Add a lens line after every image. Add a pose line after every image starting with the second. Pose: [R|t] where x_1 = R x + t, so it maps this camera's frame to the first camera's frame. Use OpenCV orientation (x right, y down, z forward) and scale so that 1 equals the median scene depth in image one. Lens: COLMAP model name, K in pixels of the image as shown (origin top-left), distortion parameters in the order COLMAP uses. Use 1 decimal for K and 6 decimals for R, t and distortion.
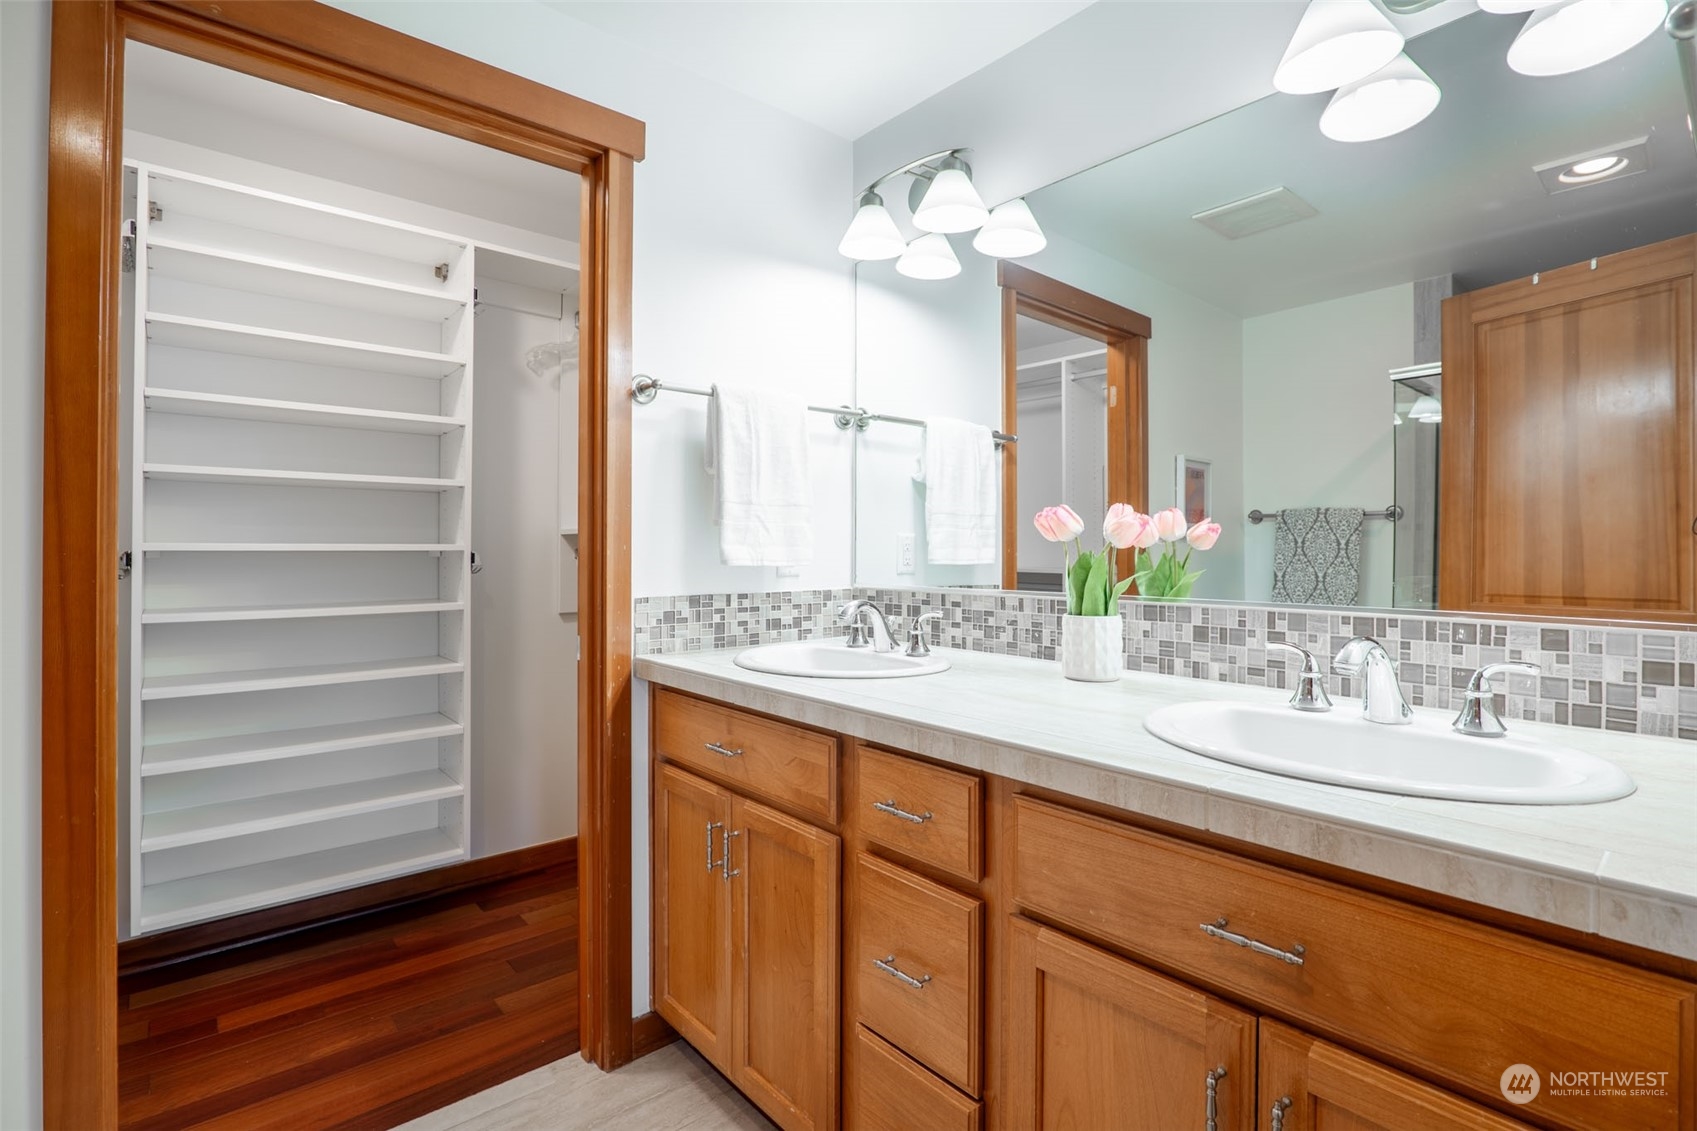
lens RADIAL K [[797.2, 0, 846.2], [0, 797.2, 589.9], [0, 0, 1]] dist [-0.017772, 0.000874]
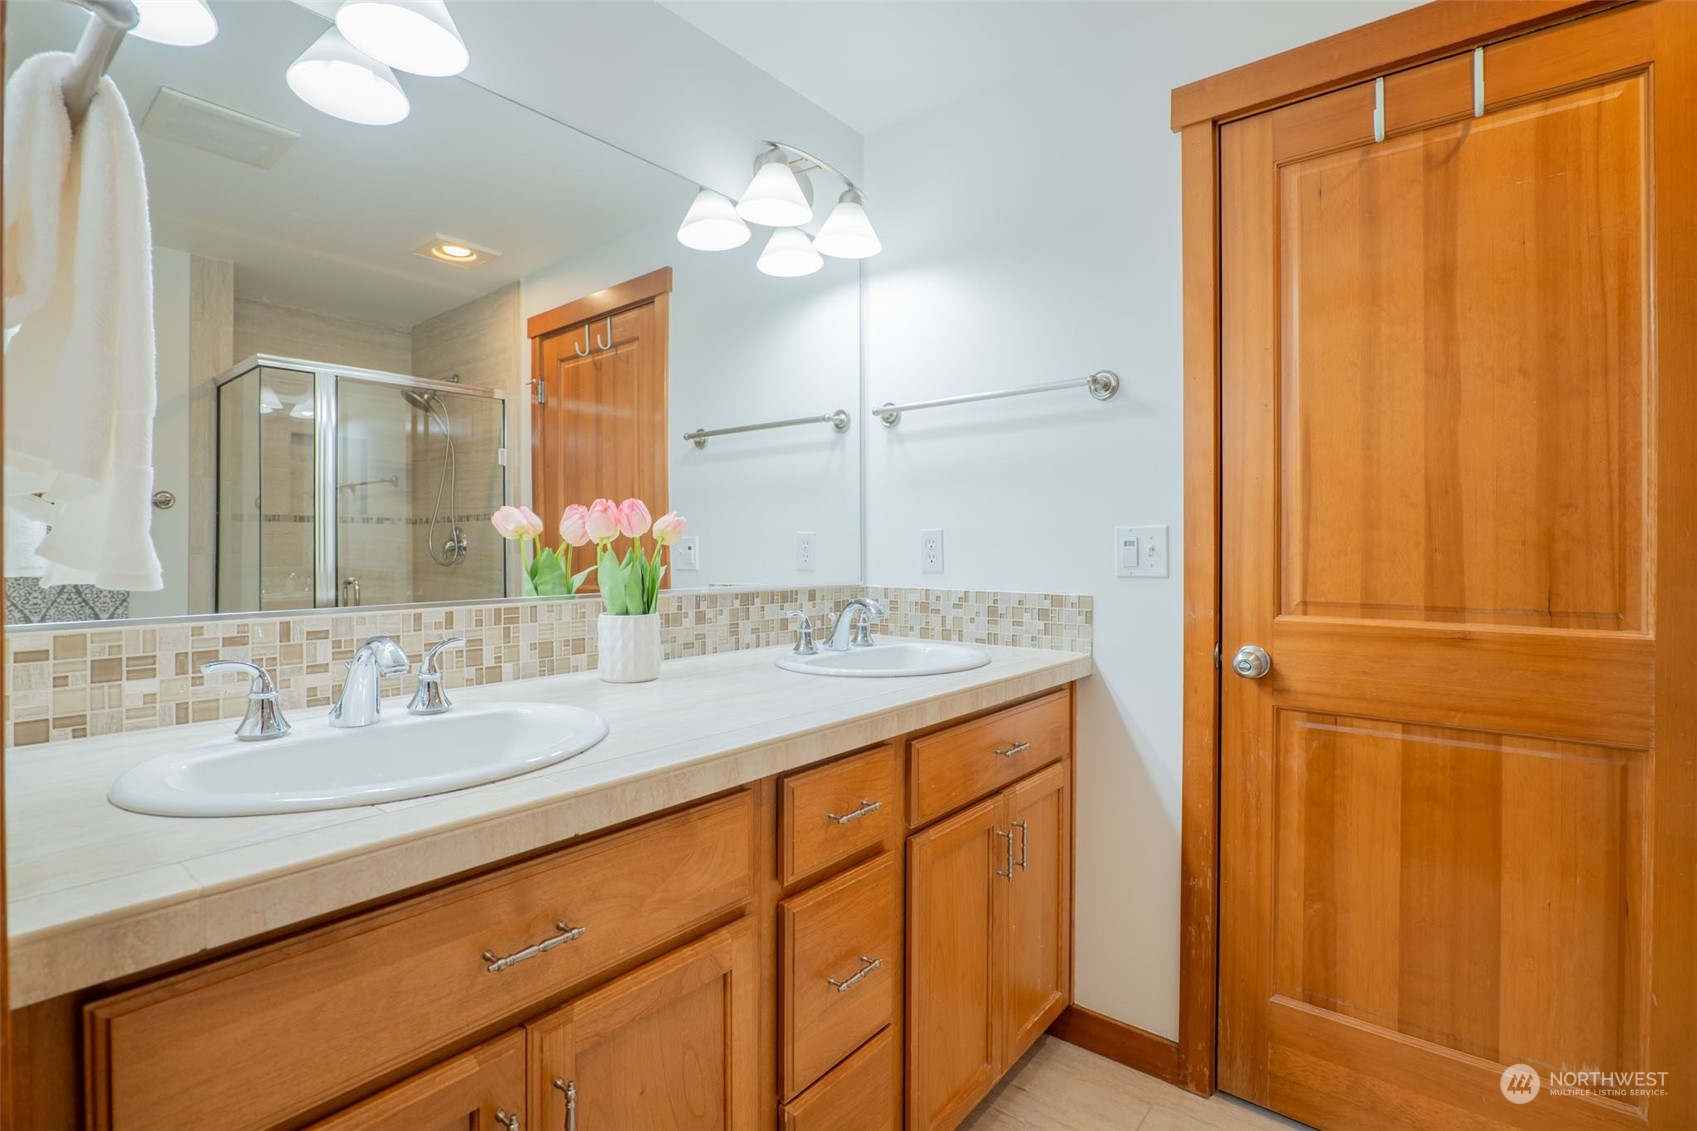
lens RADIAL K [[817.8, 0, 851.5], [0, 817.8, 554.9], [0, 0, 1]] dist [0.000670, 0.000273]
pose [[-0.178535, -0.007892, 0.983902, -0.608075], [0.051492, 0.998523, 0.017353, -0.036234], [-0.982585, 0.053761, -0.177864, 0.775123]]
